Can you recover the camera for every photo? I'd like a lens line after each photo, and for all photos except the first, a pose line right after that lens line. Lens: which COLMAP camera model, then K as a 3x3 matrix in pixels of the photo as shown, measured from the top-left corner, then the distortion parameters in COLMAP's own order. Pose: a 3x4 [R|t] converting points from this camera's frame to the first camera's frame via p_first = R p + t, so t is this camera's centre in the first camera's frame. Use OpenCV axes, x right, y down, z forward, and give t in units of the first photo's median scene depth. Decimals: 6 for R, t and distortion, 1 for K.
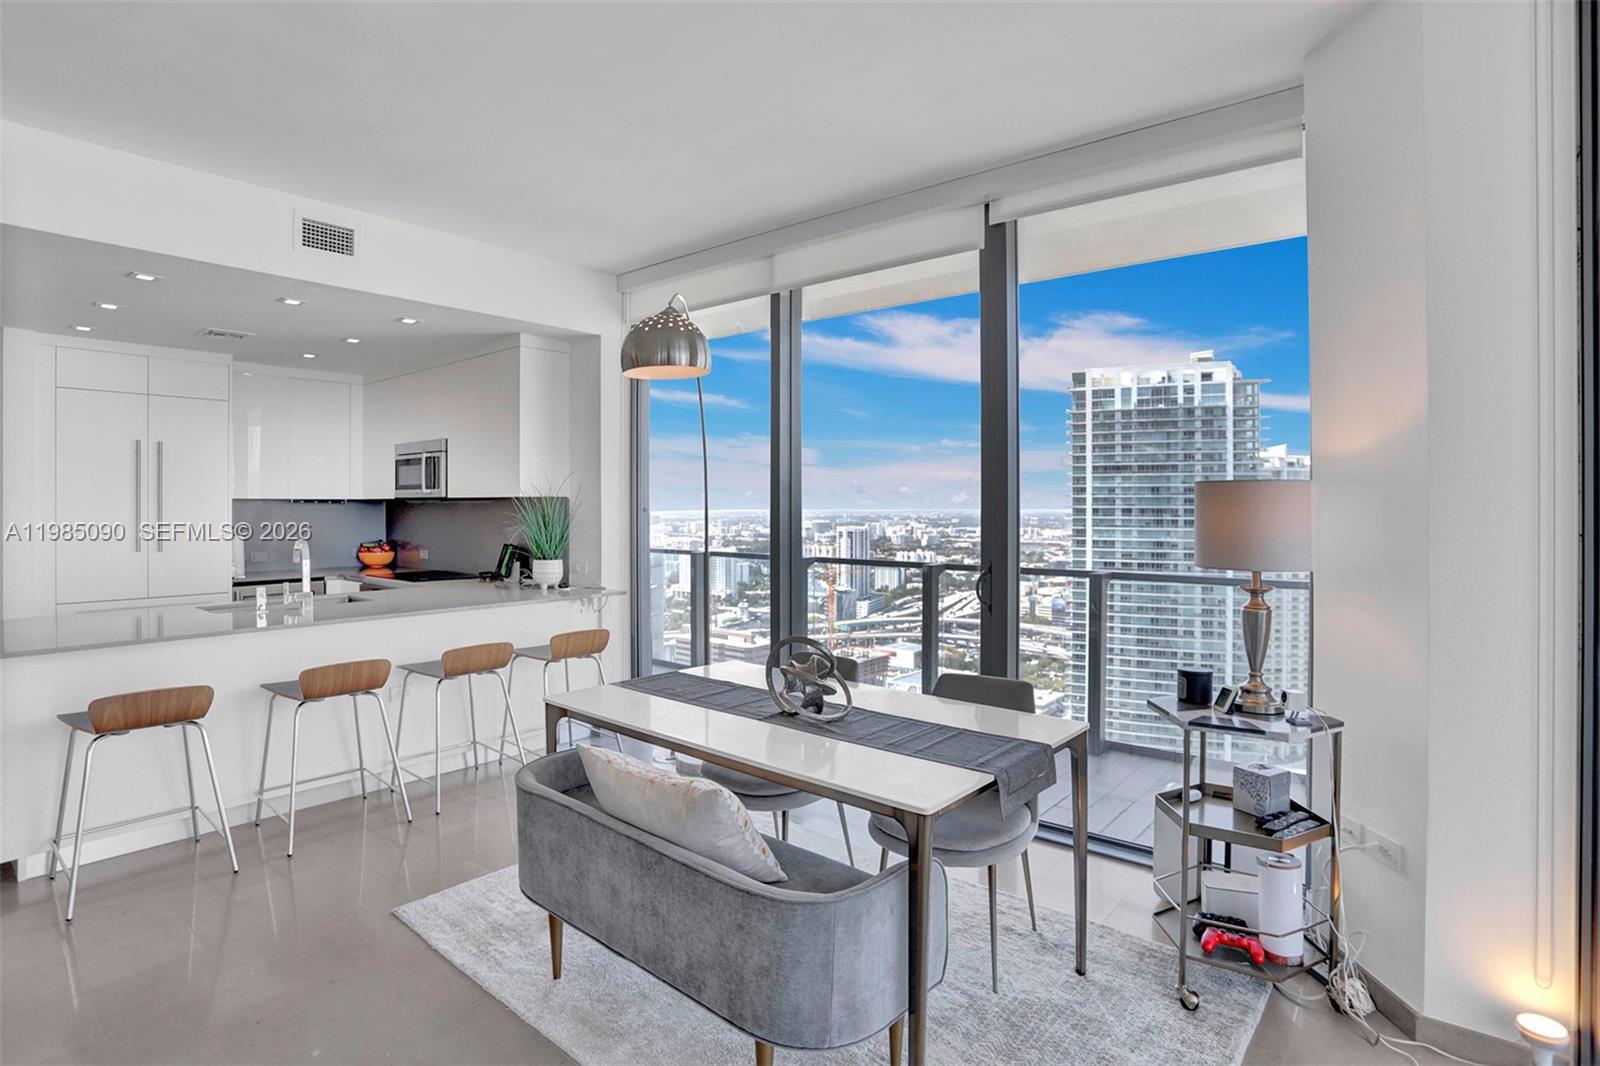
lens RADIAL K [[818.3, 0, 796.4], [0, 818.3, 509.8], [0, 0, 1]] dist [-0.065319, 0.015787]
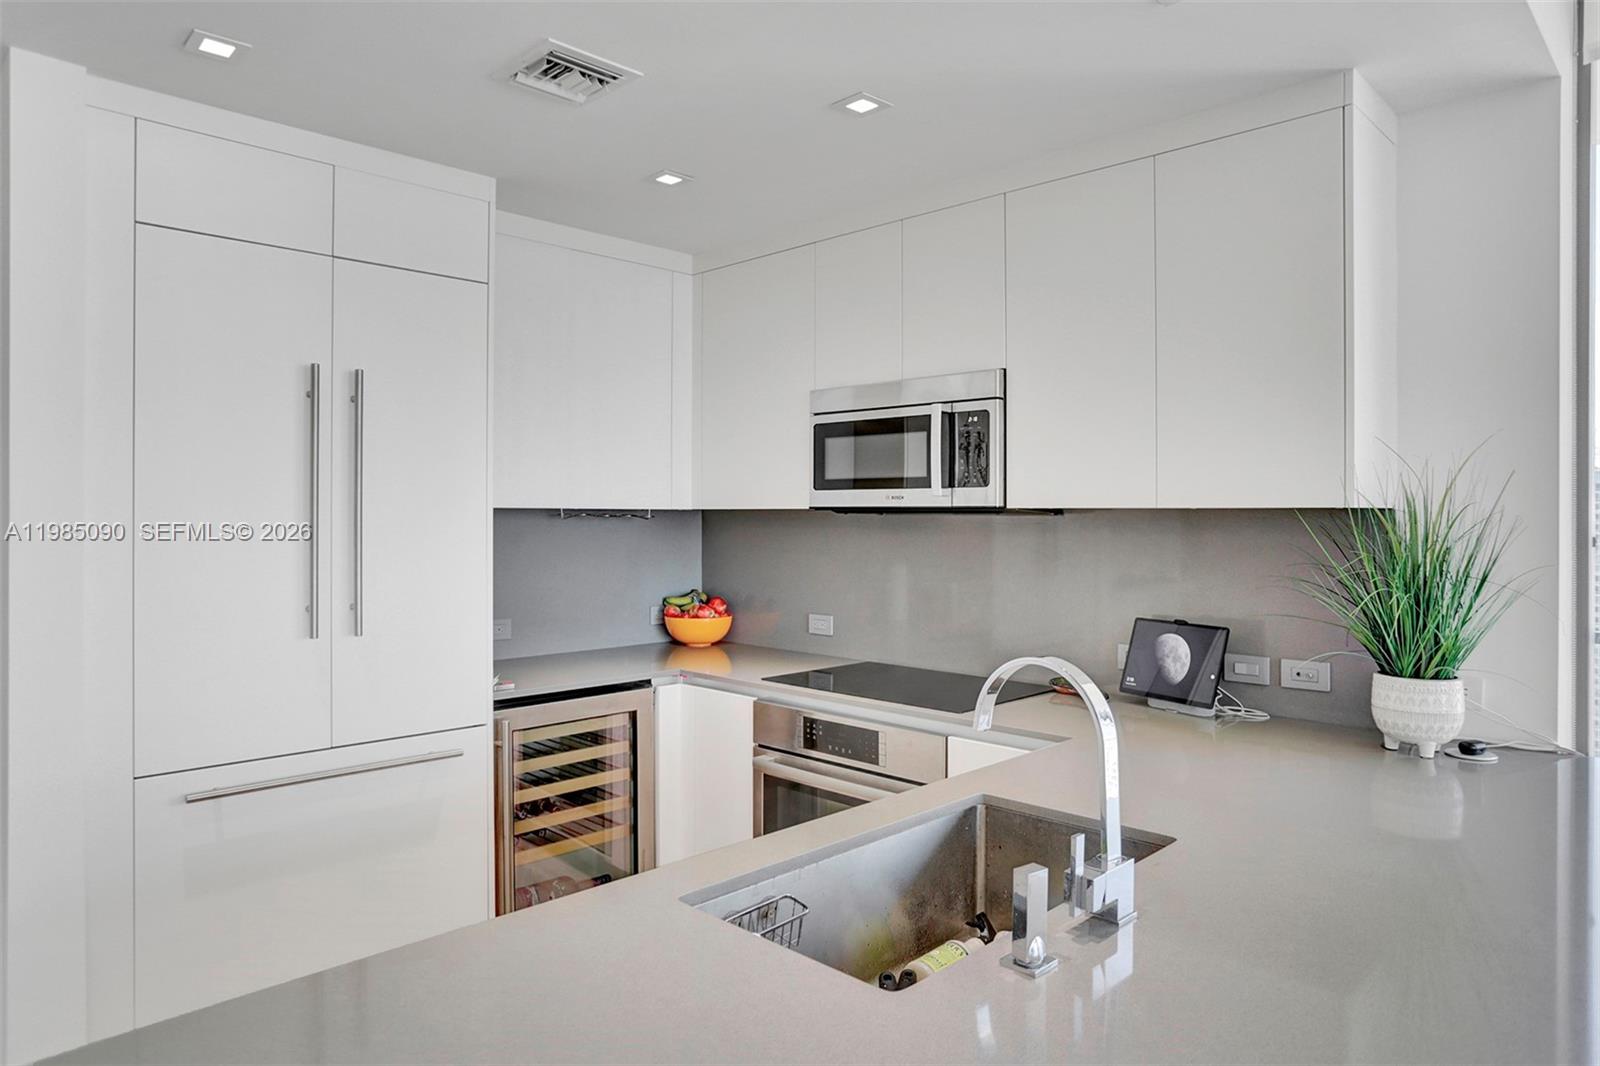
lens RADIAL K [[1048.8, 0, 803.8], [0, 1048.8, 525.3], [0, 0, 1]] dist [-0.006613, -0.000421]
pose [[0.994775, 0.004537, -0.101995, -0.446235], [-0.004289, 0.999987, 0.002658, -0.006411], [0.102006, -0.002206, 0.994781, 0.410855]]
